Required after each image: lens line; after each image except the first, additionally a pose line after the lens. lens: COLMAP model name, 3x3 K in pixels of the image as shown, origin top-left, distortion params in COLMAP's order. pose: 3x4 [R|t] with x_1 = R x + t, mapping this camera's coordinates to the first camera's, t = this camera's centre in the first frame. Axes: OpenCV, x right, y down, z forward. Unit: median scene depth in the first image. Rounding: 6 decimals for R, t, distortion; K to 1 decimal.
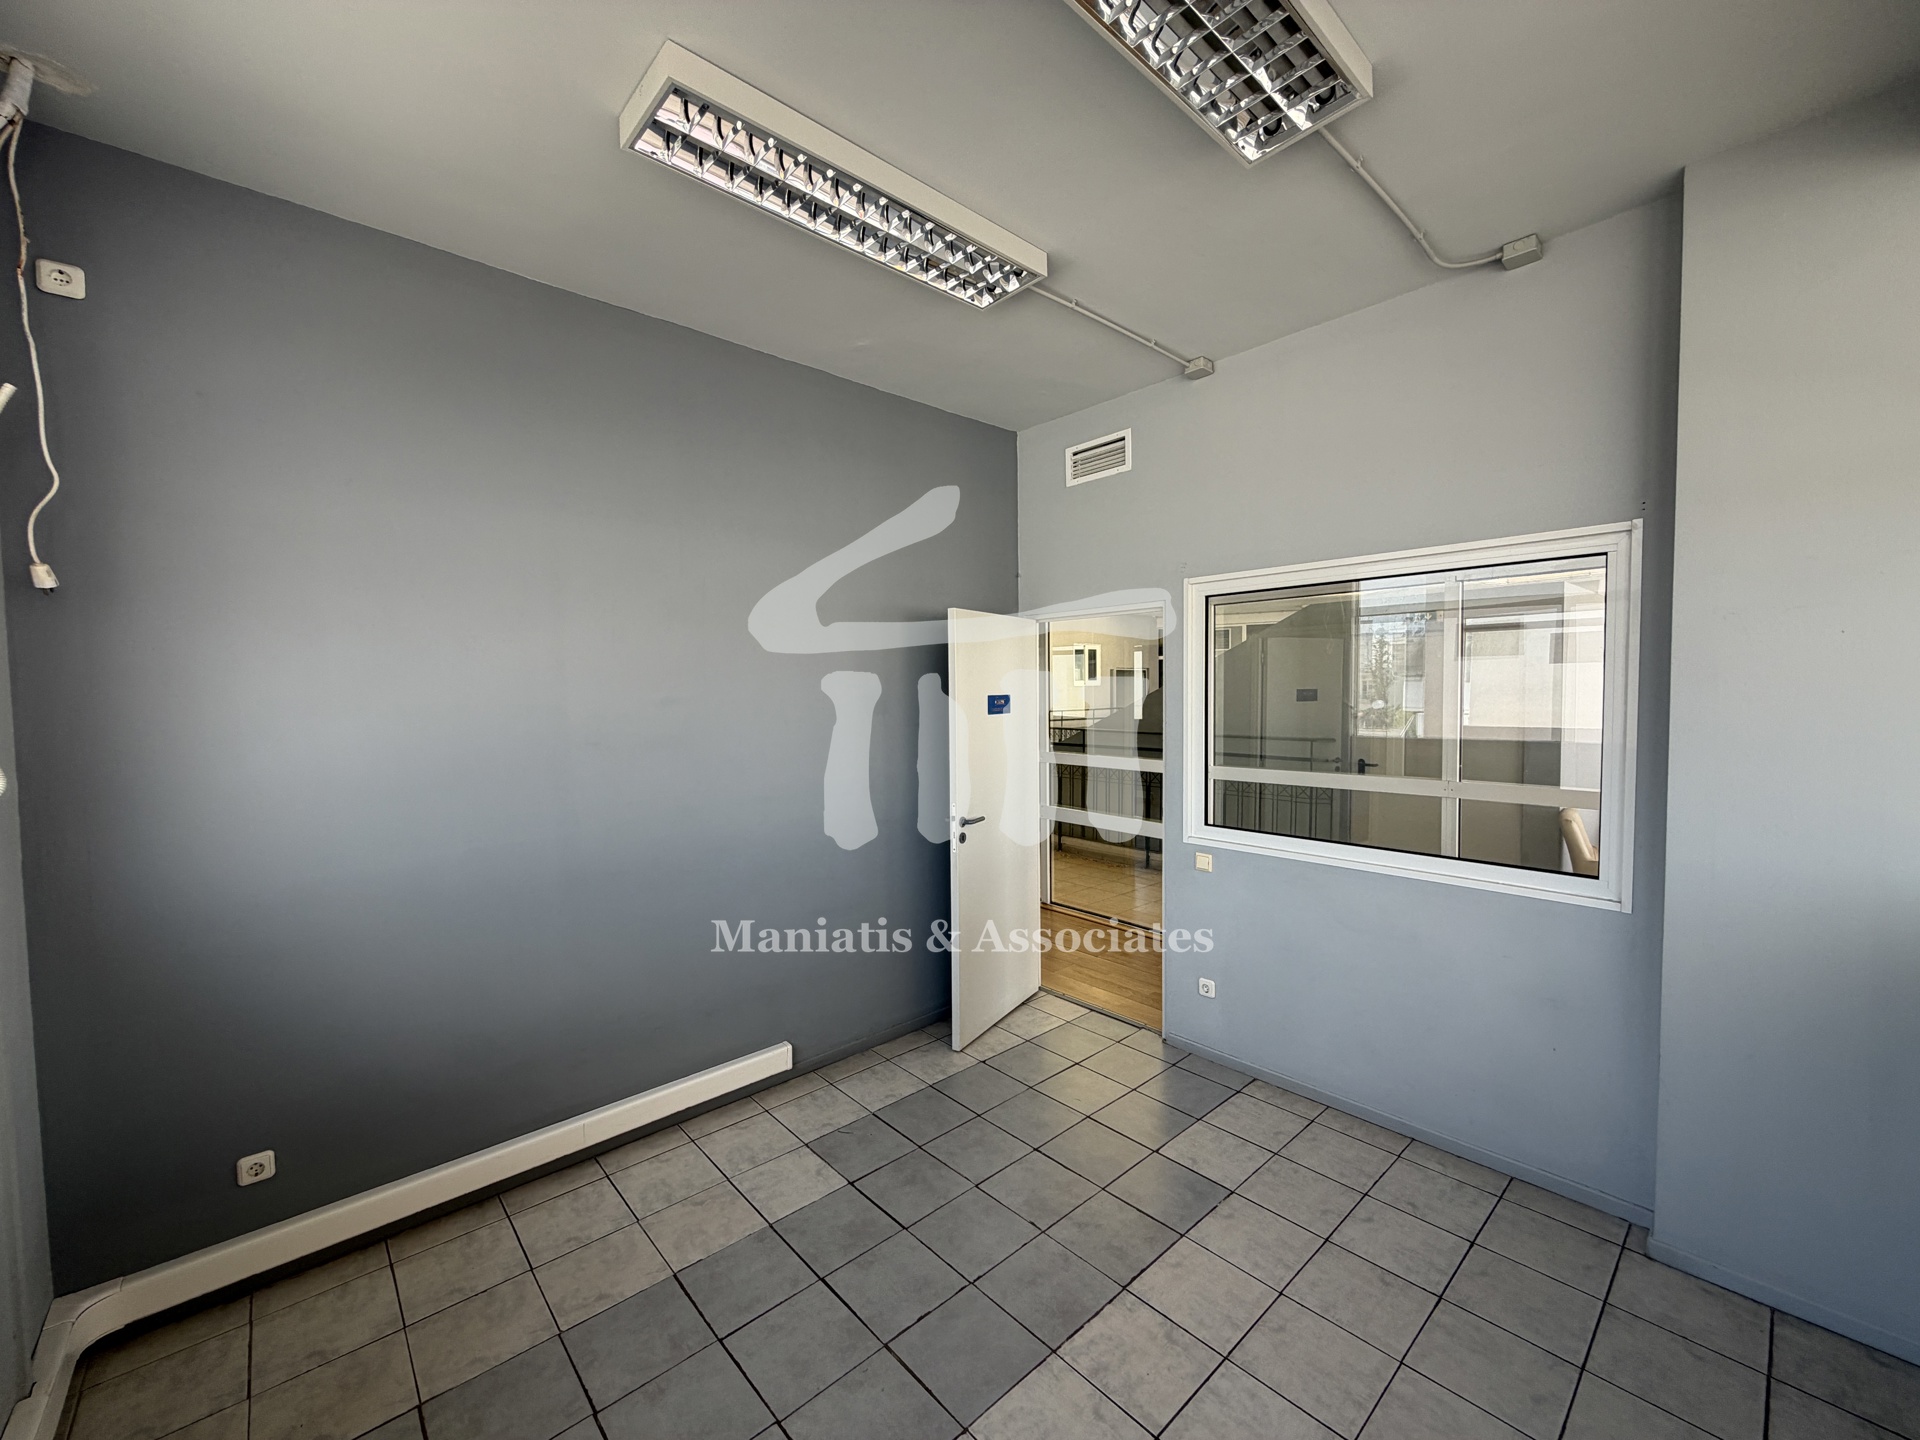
lens RADIAL K [[763.4, 0, 953.1], [0, 763.4, 729.1], [0, 0, 1]] dist [0.003245, 0.000051]
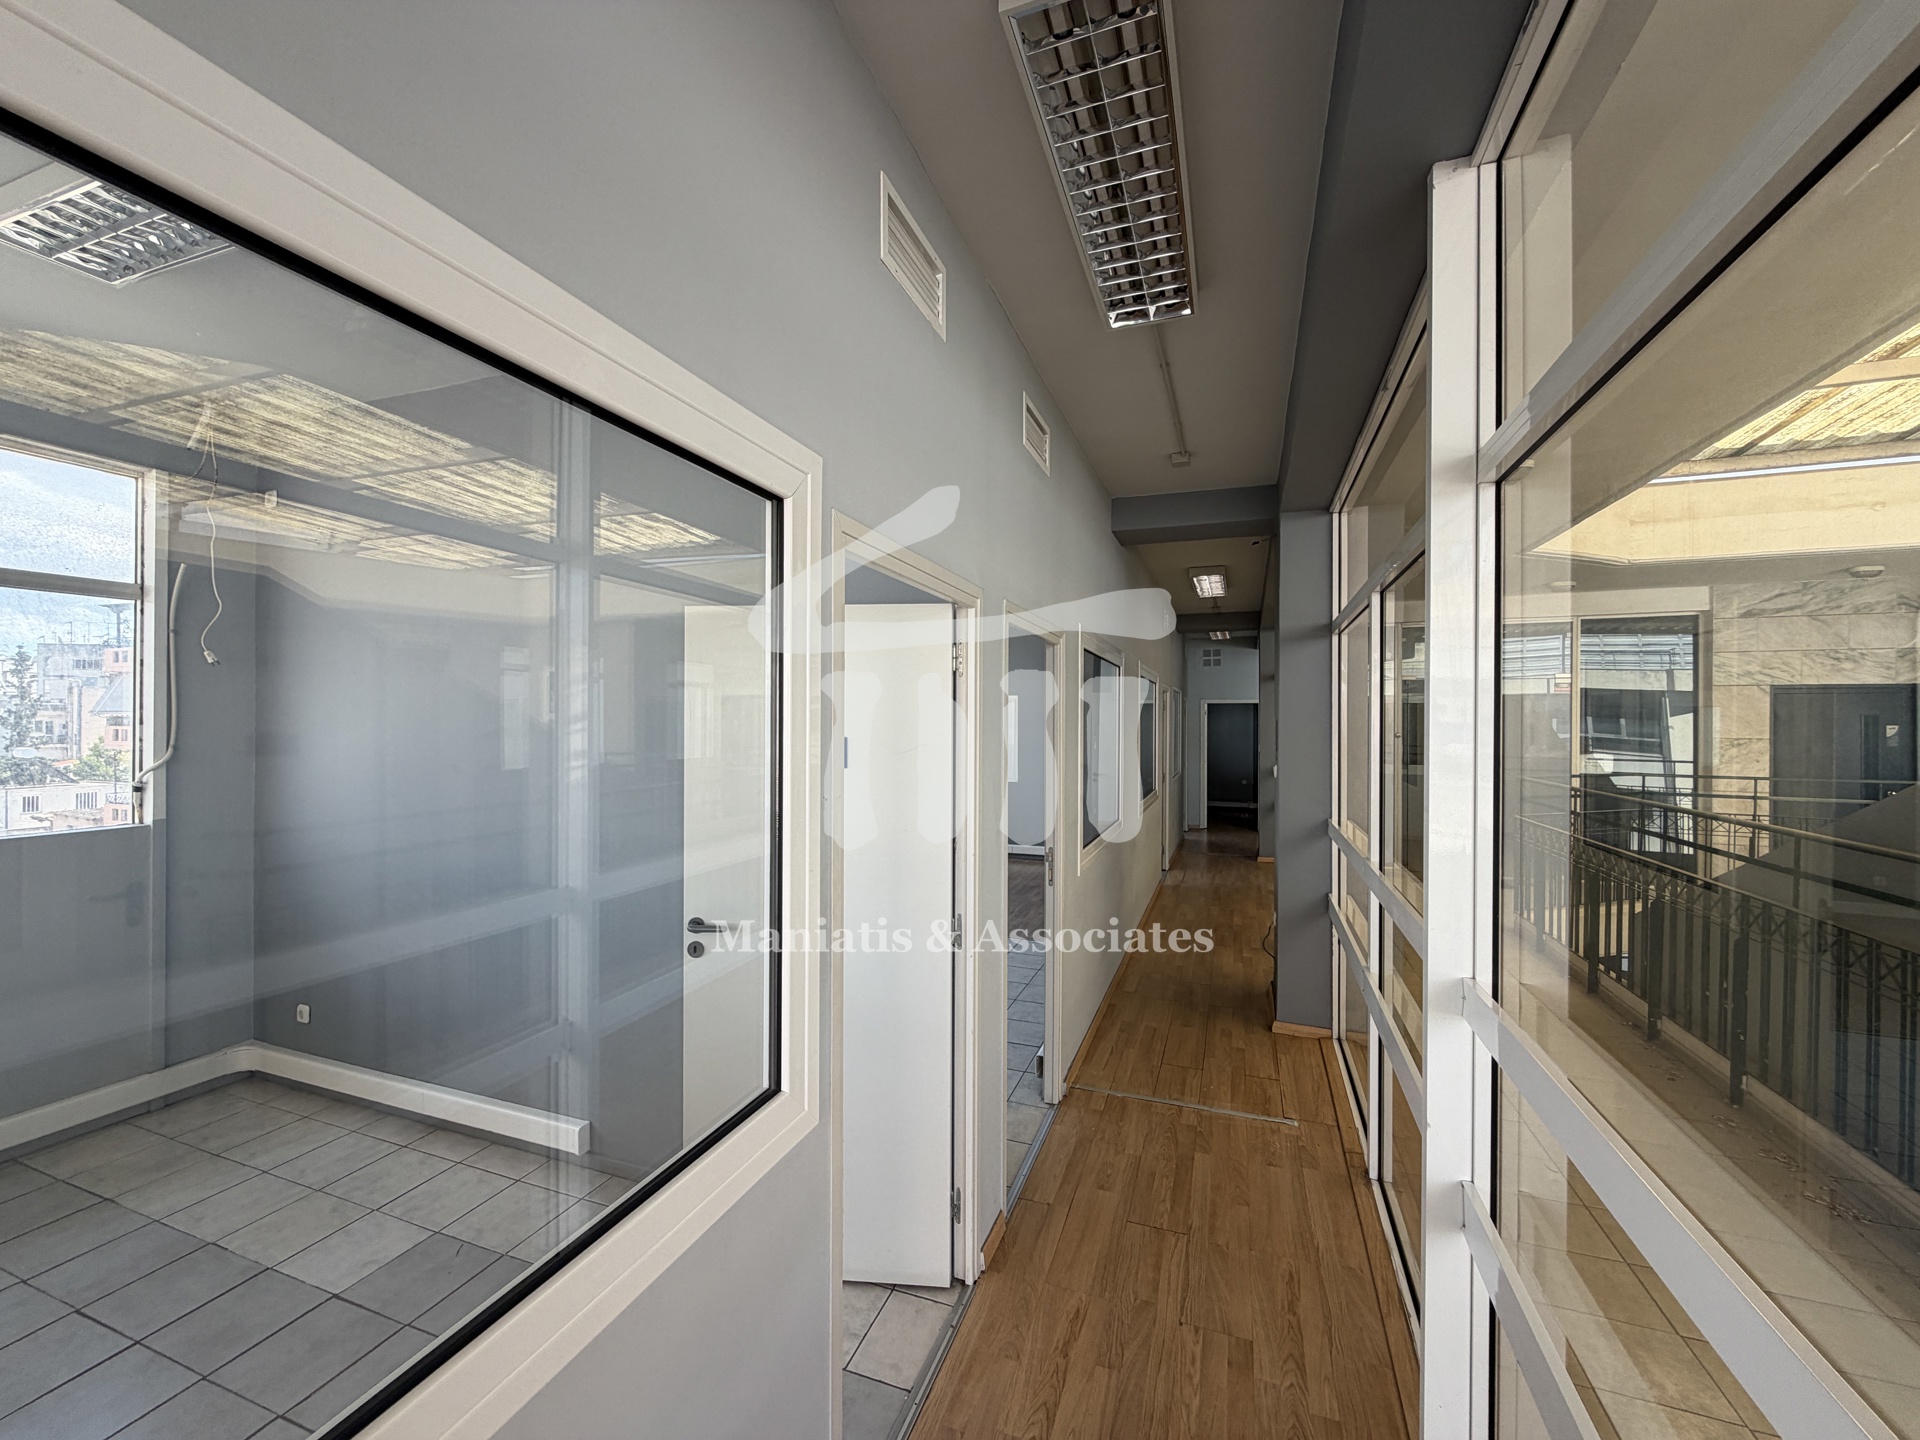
lens RADIAL K [[763.4, 0, 958.5], [0, 763.4, 721.6], [0, 0, 1]] dist [0.003245, 0.000051]
pose [[0.450978, 0.010259, -0.892476, 0.974006], [-0.047712, 0.998781, -0.012628, -0.078923], [0.891259, 0.048277, 0.450917, 1.235148]]
